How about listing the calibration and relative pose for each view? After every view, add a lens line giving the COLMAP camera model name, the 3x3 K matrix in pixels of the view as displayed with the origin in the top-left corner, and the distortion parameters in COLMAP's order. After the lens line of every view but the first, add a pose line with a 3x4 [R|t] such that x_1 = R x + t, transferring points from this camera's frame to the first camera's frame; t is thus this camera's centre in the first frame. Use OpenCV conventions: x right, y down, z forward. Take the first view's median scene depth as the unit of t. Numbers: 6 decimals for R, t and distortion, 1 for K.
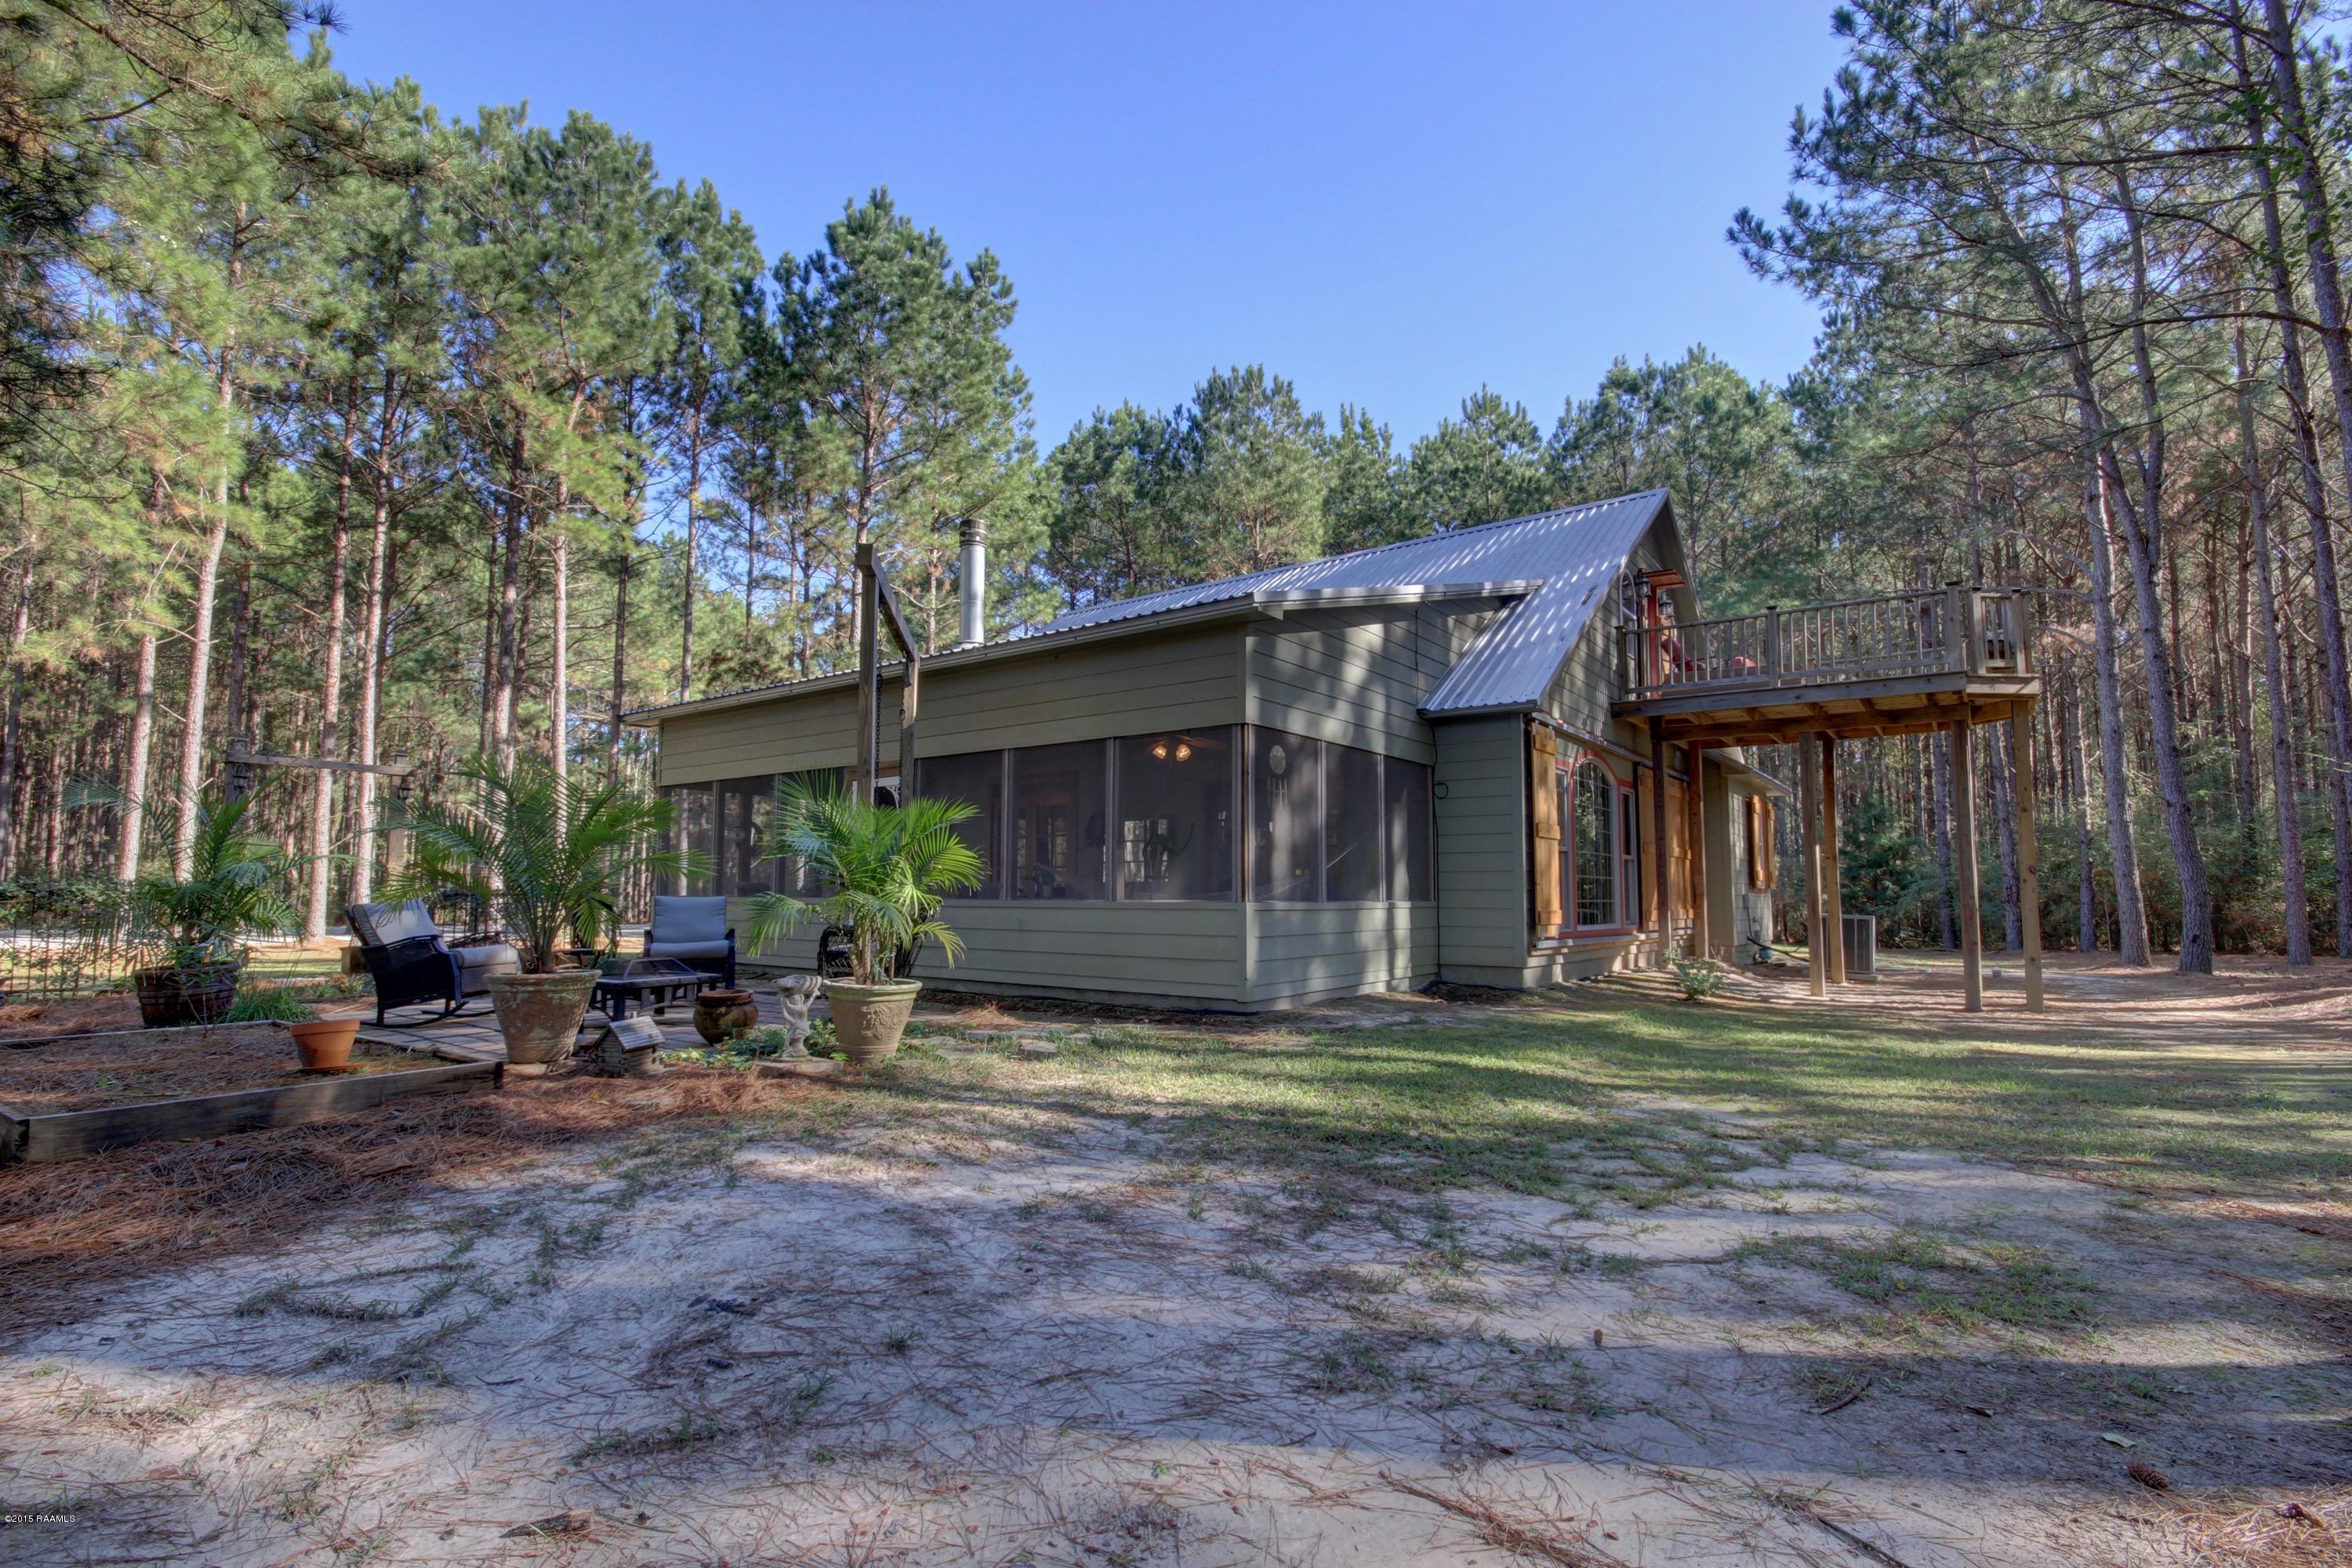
lens RADIAL K [[1092.4, 0, 1168.3], [0, 1092.4, 780.6], [0, 0, 1]] dist [0.004090, -0.005853]
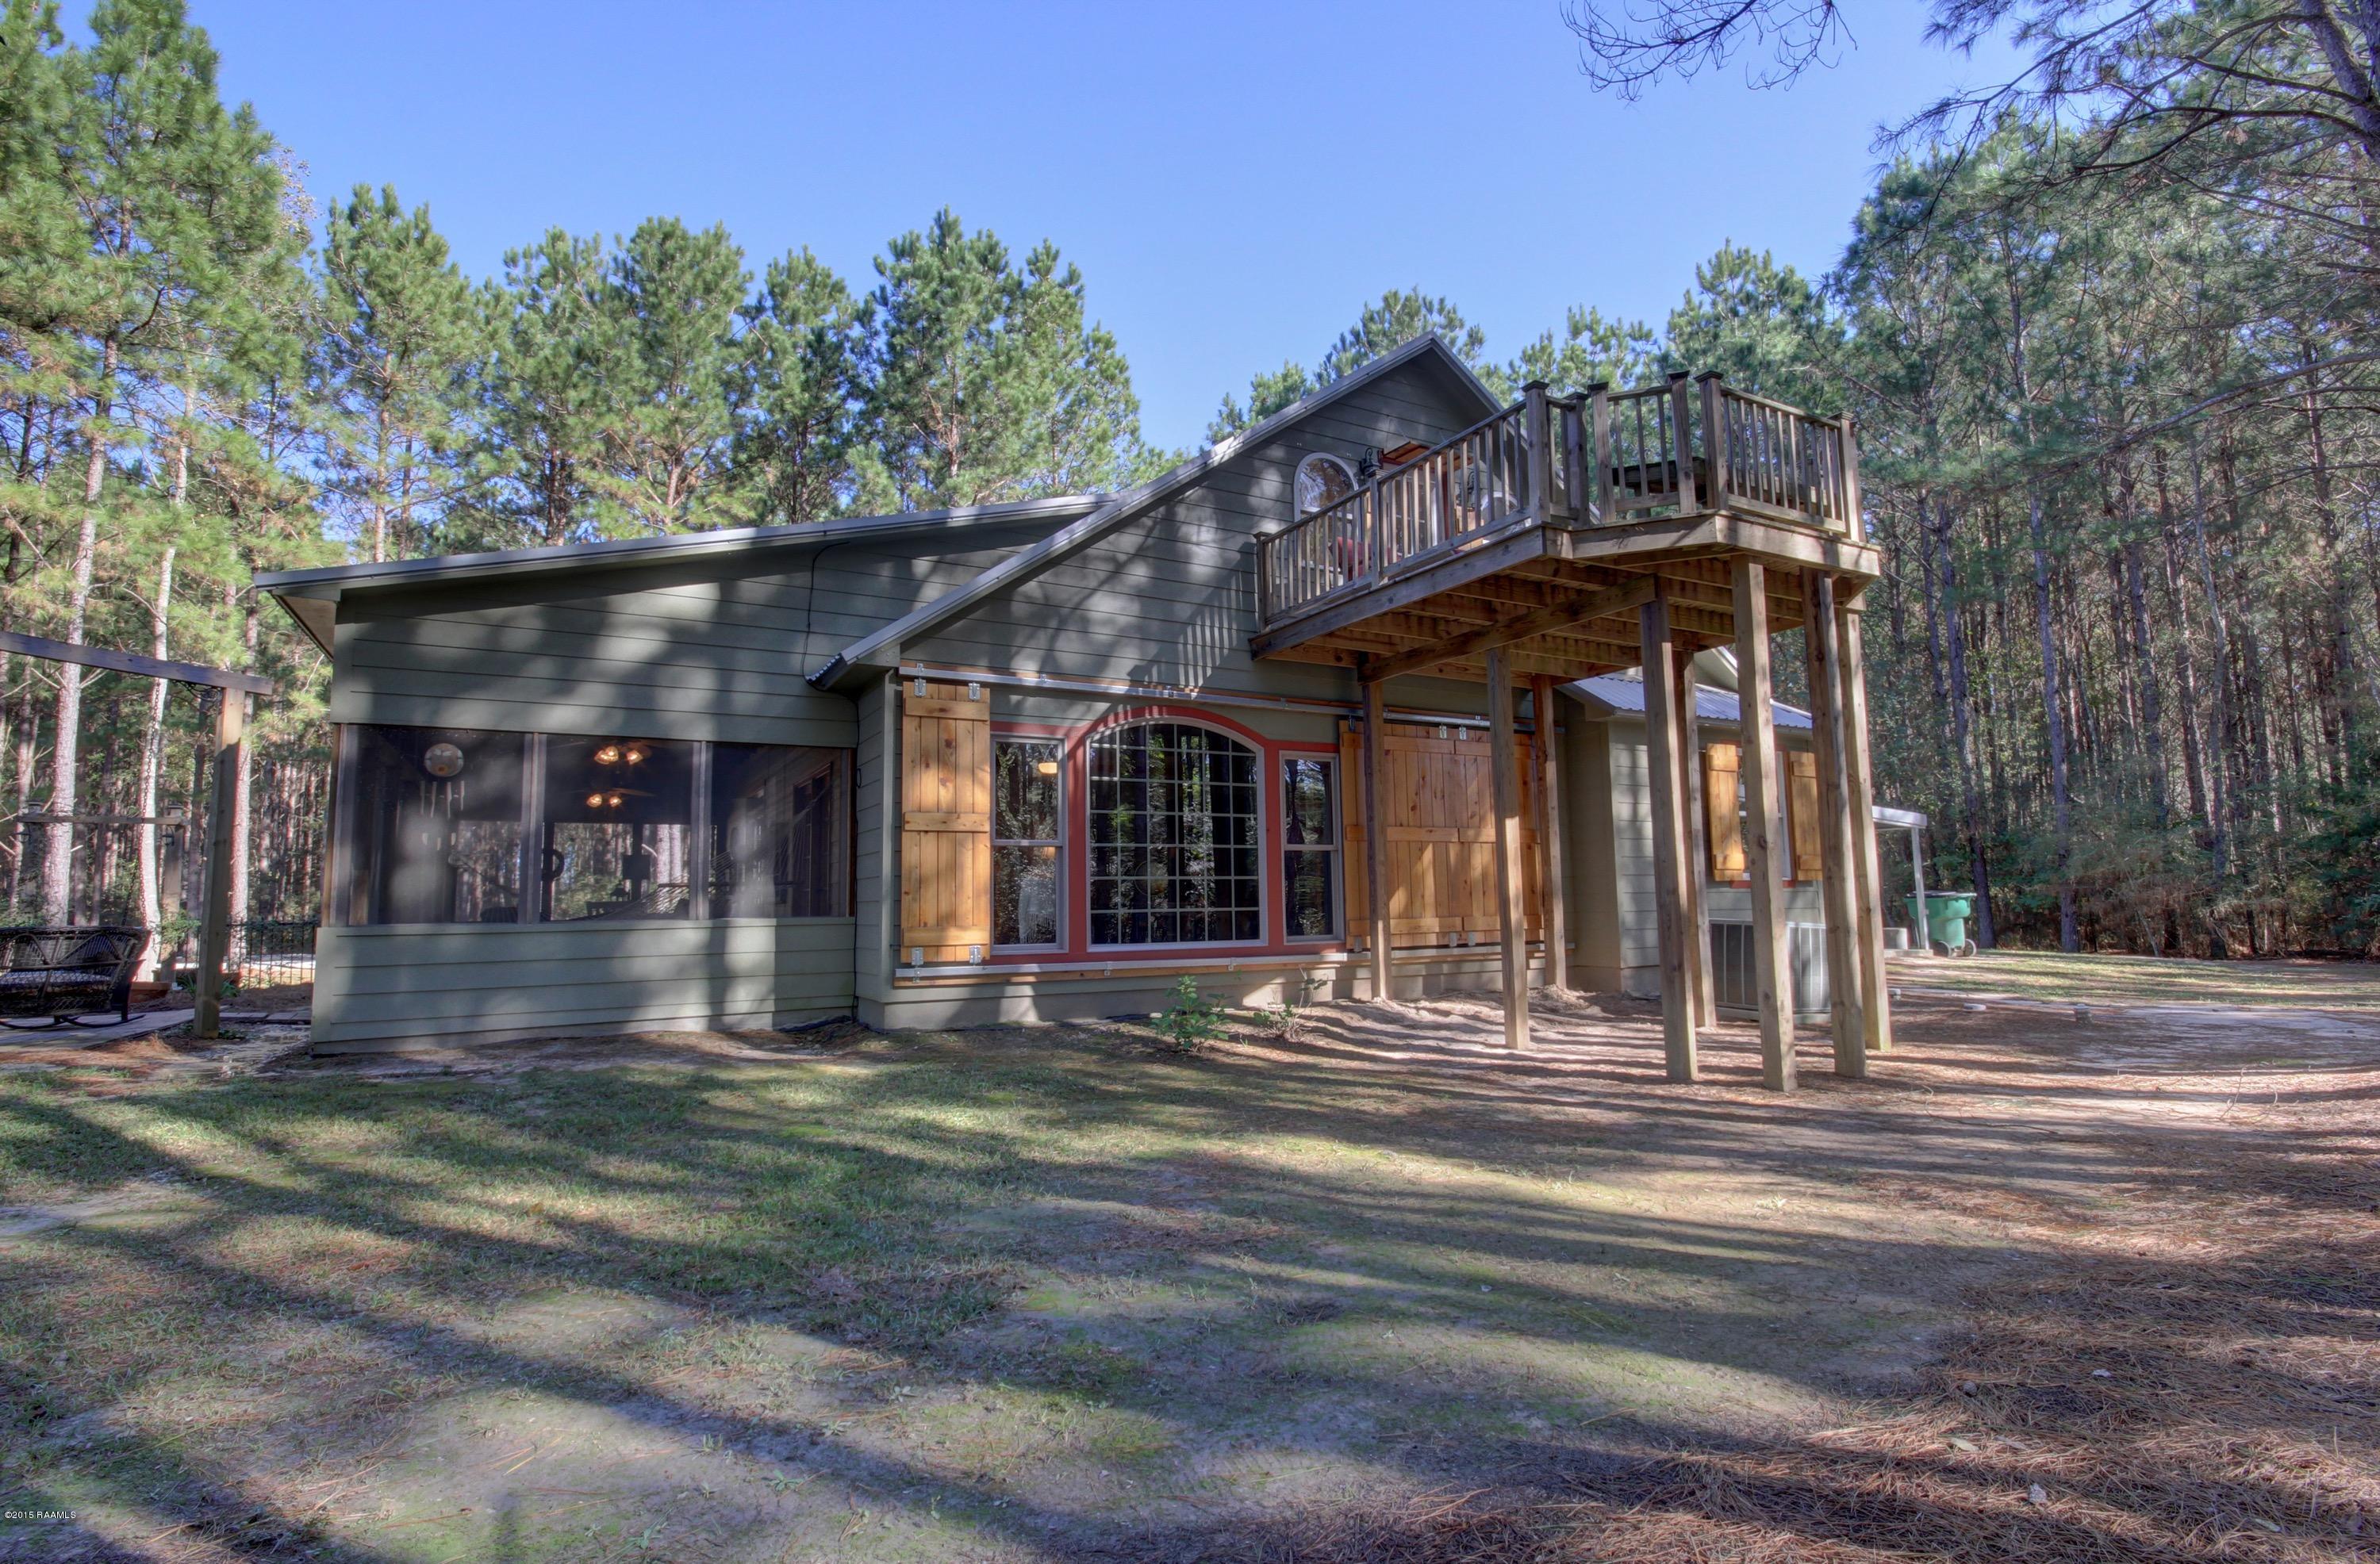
lens RADIAL K [[1105.2, 0, 1190.8], [0, 1105.2, 790.8], [0, 0, 1]] dist [0.004090, -0.005853]
pose [[0.912376, -0.062567, -0.404542, 0.853232], [0.067087, 0.997743, -0.003009, 0.039049], [0.403817, -0.024395, 0.914514, 0.384033]]
